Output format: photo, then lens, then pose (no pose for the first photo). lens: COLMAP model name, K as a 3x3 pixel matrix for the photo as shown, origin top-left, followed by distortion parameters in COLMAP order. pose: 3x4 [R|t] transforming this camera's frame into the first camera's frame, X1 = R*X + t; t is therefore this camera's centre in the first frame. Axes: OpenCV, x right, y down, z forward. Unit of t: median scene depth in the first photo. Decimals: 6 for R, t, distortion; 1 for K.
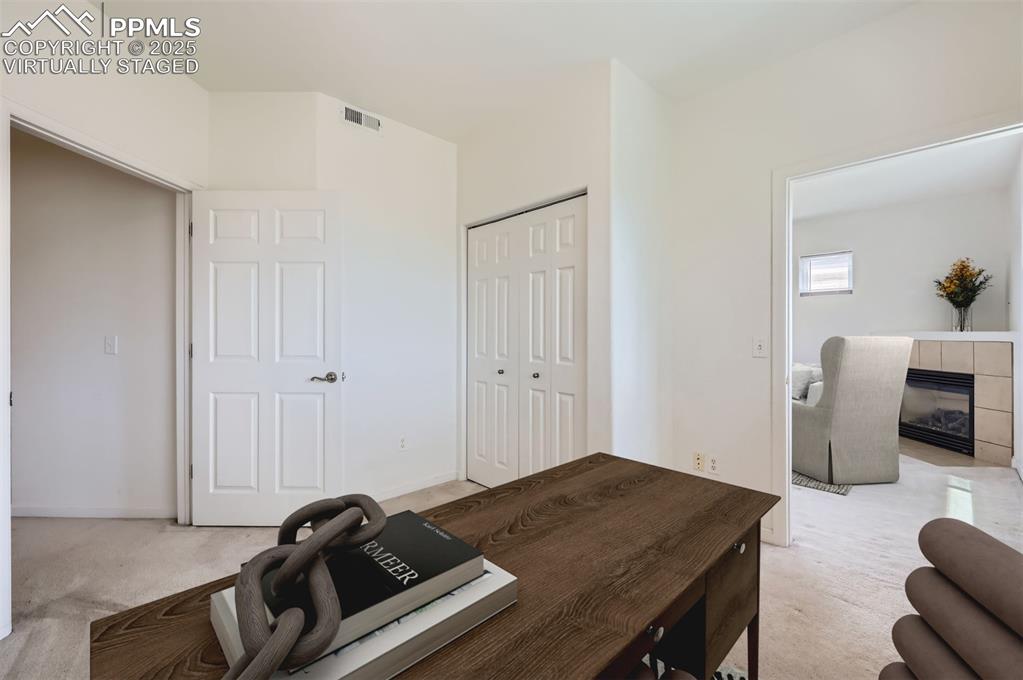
lens RADIAL K [[411.8, 0, 514.1], [0, 411.8, 336.5], [0, 0, 1]] dist [0.001356, 0.000229]
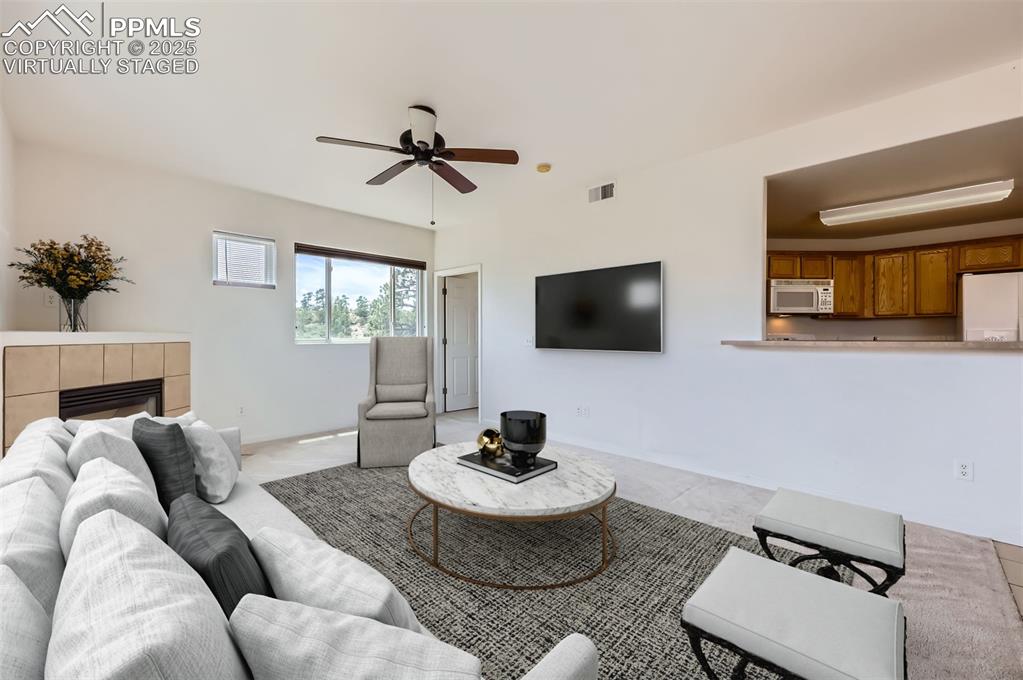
lens RADIAL K [[402.7, 0, 509.9], [0, 402.7, 334.2], [0, 0, 1]] dist [0.001107, 0.000125]
pose [[-0.999583, 0.000794, -0.028880, 0.319642], [0.000643, 0.999986, 0.005221, -0.010939], [0.028884, 0.005200, -0.999569, 1.763401]]
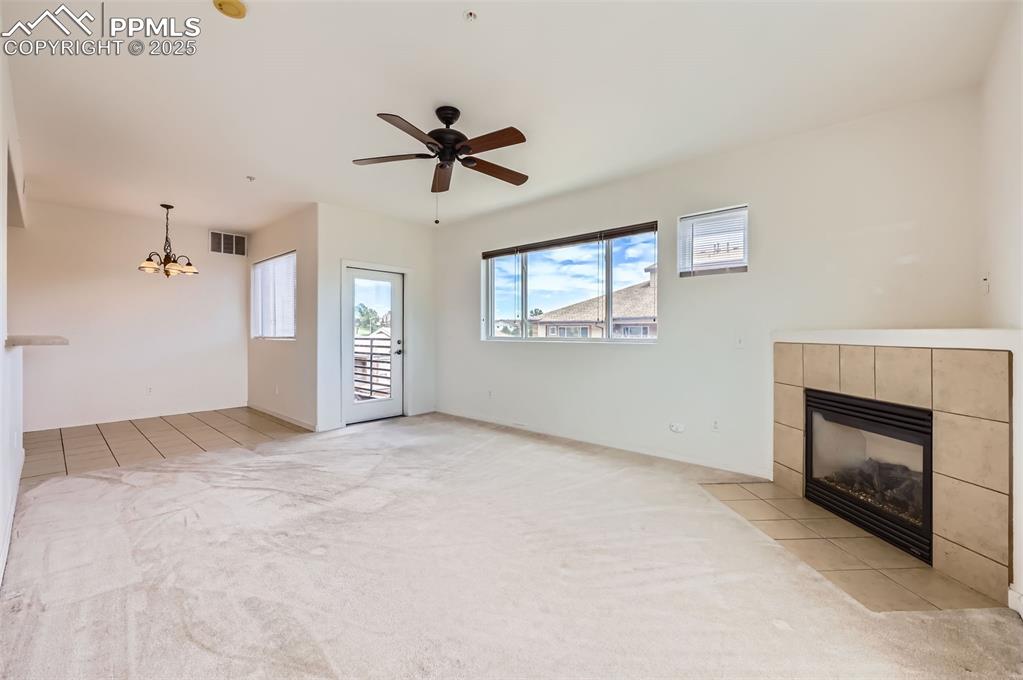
lens RADIAL K [[411.8, 0, 514.1], [0, 411.8, 336.5], [0, 0, 1]] dist [0.001356, 0.000229]
pose [[0.995502, -0.001584, 0.094724, 0.480619], [0.001180, 0.999990, 0.004326, -0.005331], [-0.094729, -0.004195, 0.995494, 0.475264]]
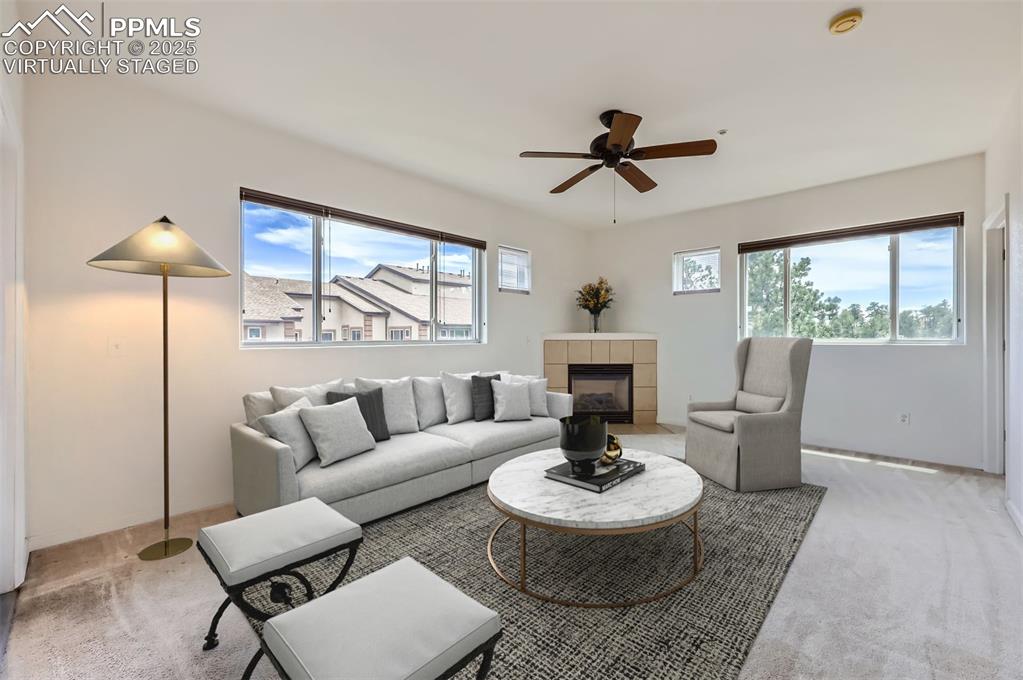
lens RADIAL K [[411.8, 0, 514.1], [0, 411.8, 336.5], [0, 0, 1]] dist [0.001356, 0.000229]
pose [[-0.061158, -0.002952, 0.998124, -0.219014], [0.007603, 0.999965, 0.003423, -0.007578], [-0.998099, 0.007798, -0.061134, 1.347384]]
